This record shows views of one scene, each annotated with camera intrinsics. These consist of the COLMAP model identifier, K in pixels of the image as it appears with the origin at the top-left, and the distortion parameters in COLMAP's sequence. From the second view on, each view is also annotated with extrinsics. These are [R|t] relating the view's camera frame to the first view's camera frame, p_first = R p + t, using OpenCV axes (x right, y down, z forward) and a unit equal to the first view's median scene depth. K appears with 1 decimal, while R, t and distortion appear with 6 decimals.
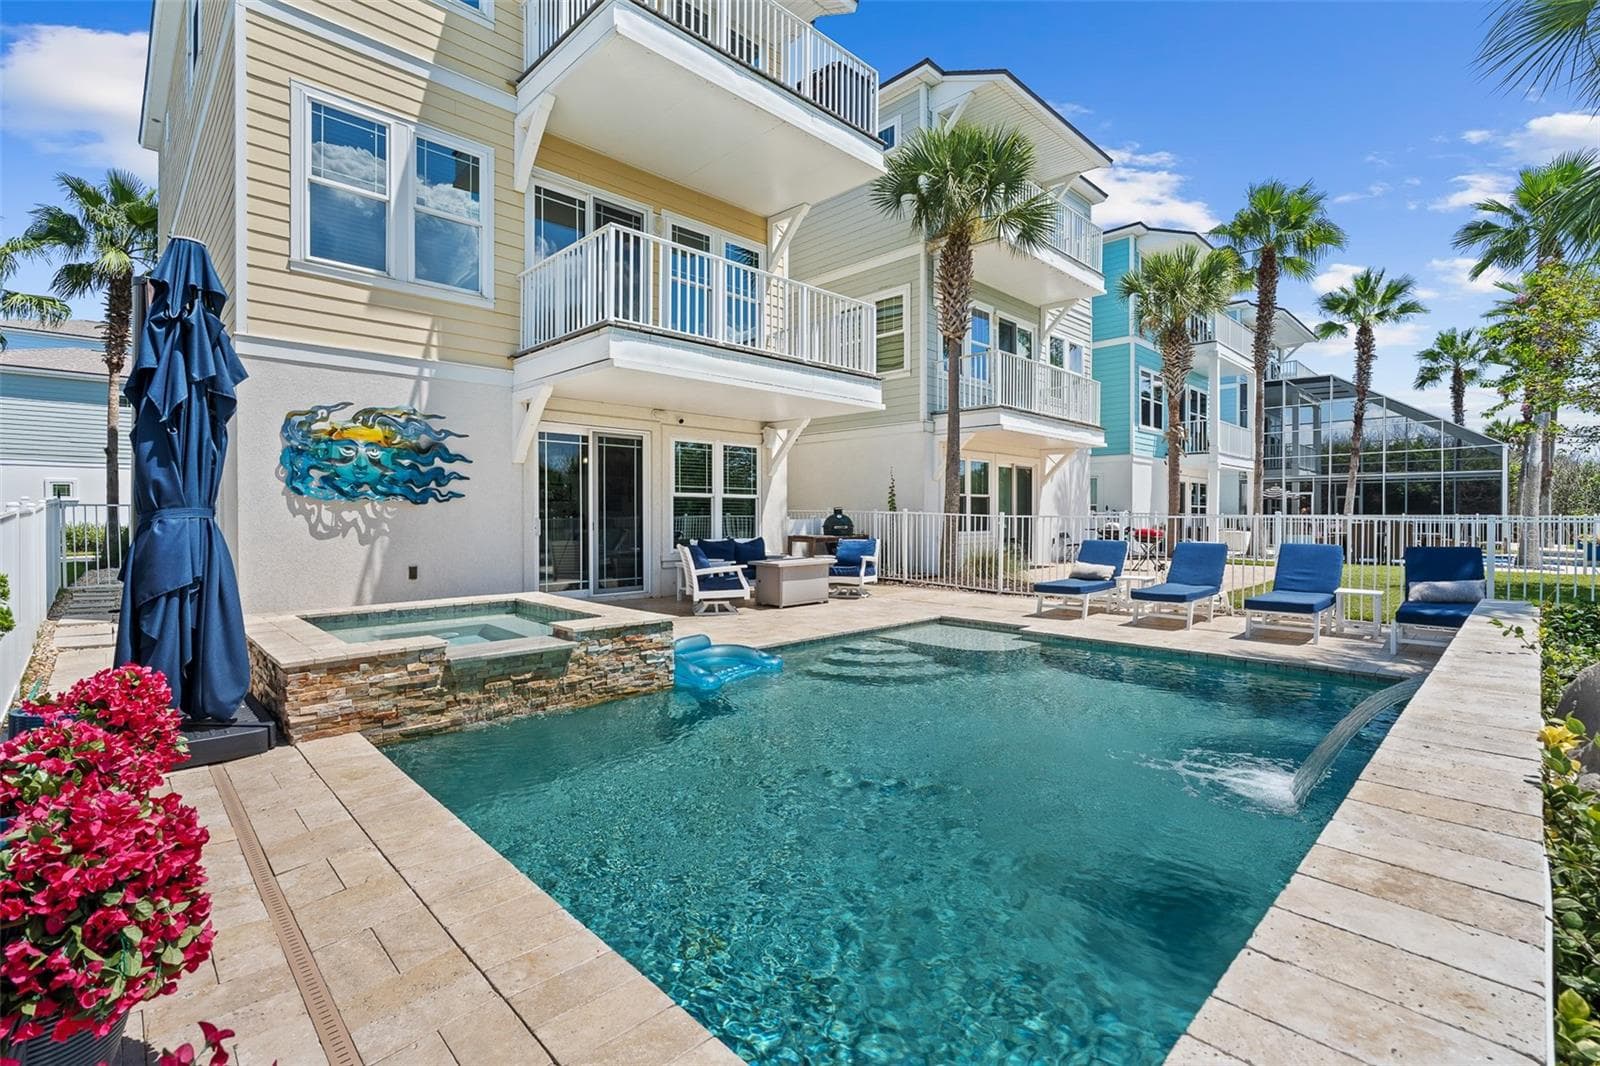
lens RADIAL K [[724.1, 0, 805.5], [0, 724.1, 512.9], [0, 0, 1]] dist [-0.000688, 0.000083]
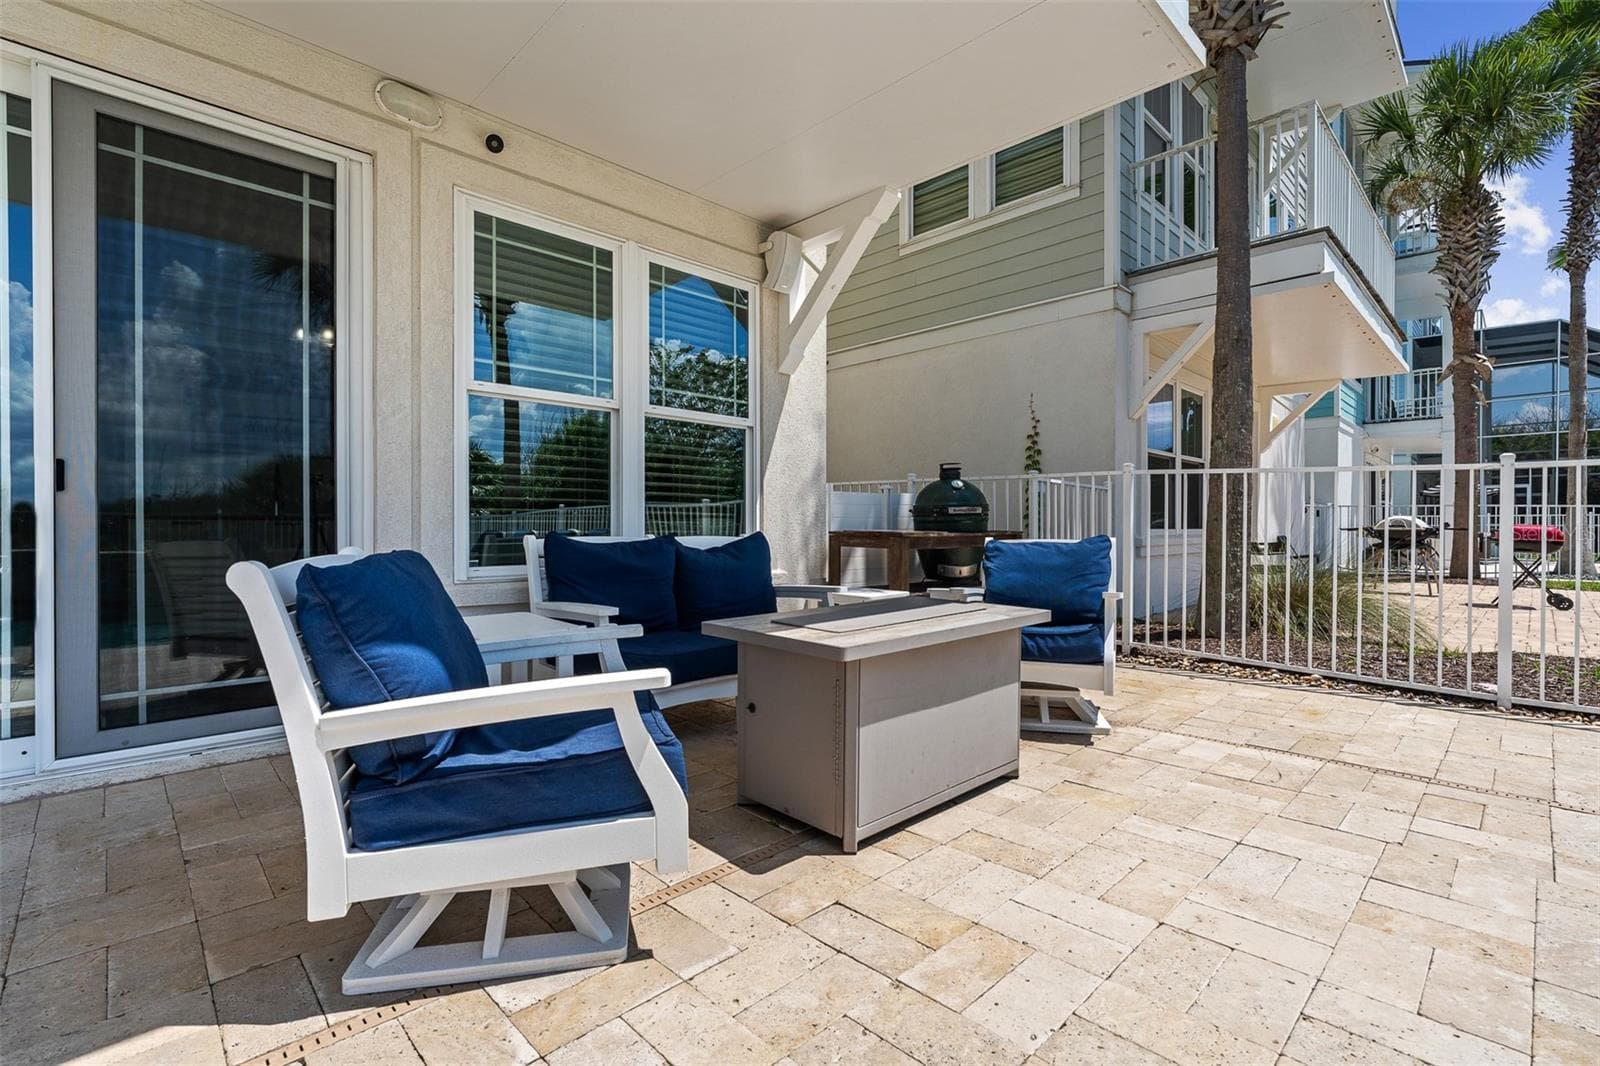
lens RADIAL K [[716.0, 0, 800.0], [0, 716.0, 533.0], [0, 0, 1]] dist [-0.010247, 0.004190]
pose [[0.999972, -0.002493, -0.007000, -0.051729], [0.002541, 0.999973, 0.006832, 0.040855], [0.006983, -0.006849, 0.999952, 0.852928]]
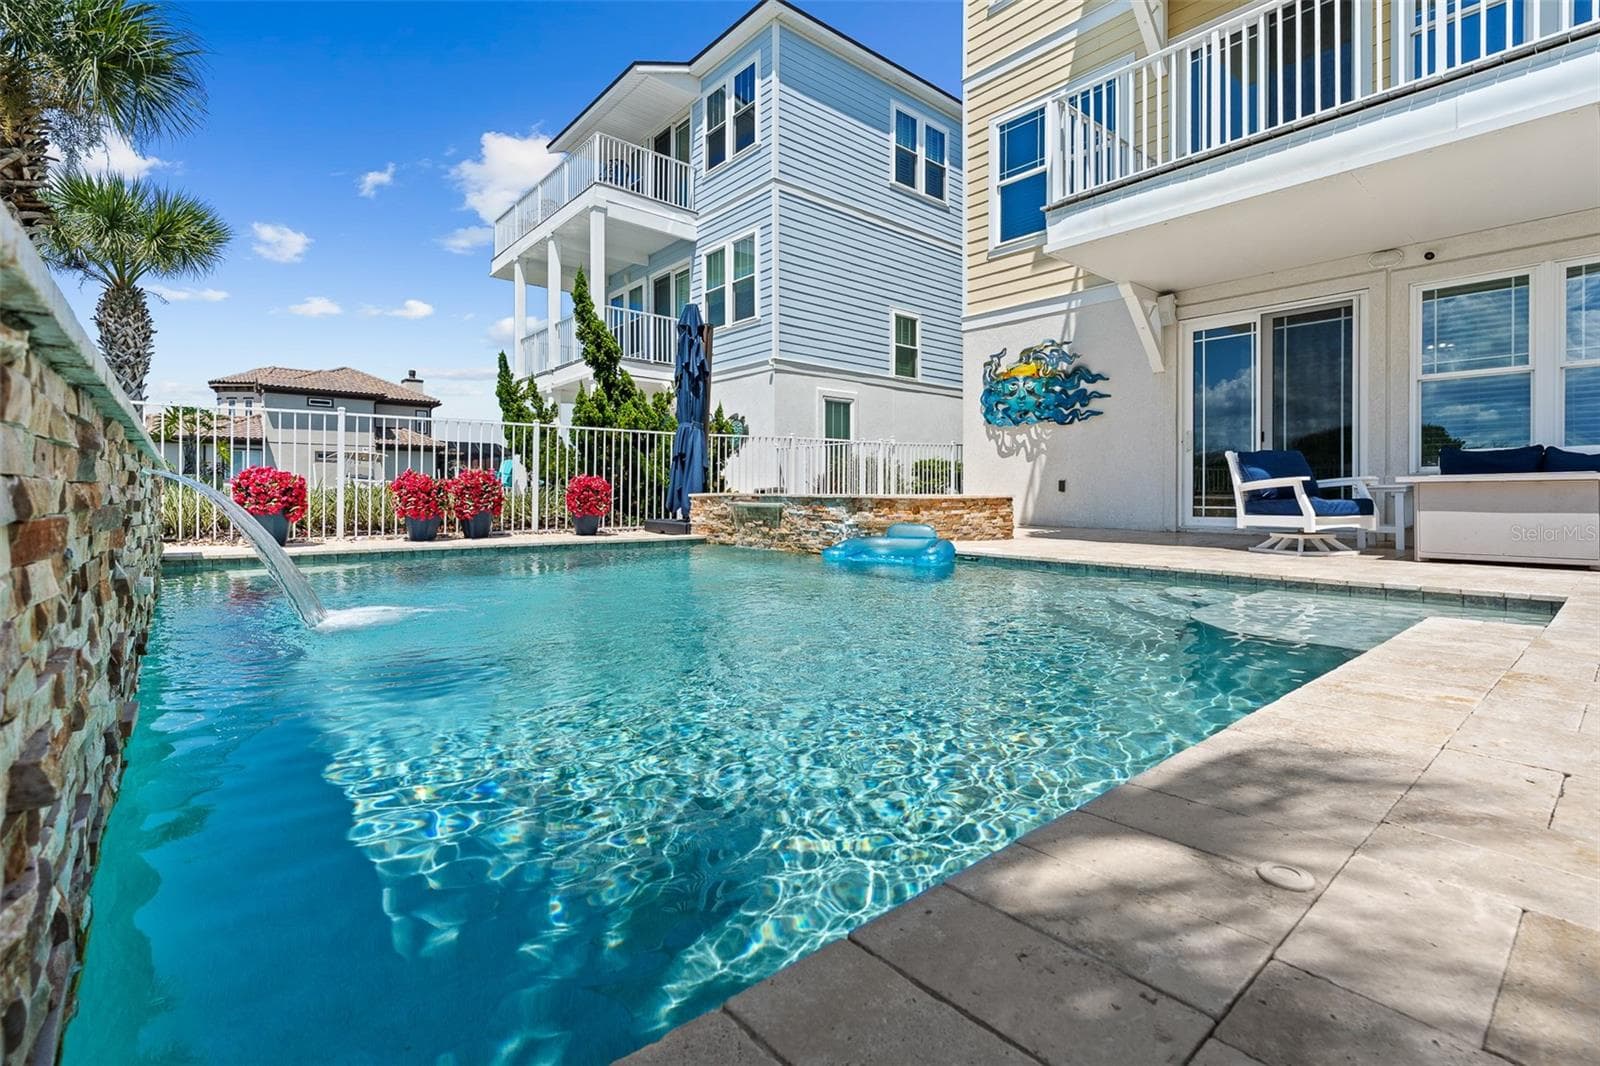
lens RADIAL K [[724.1, 0, 805.5], [0, 724.1, 512.9], [0, 0, 1]] dist [-0.000688, 0.000083]
pose [[-0.056642, 0.027727, -0.998009, 0.572439], [0.002357, 0.999615, 0.027638, 0.086724], [0.998392, -0.000787, -0.056686, 0.618517]]
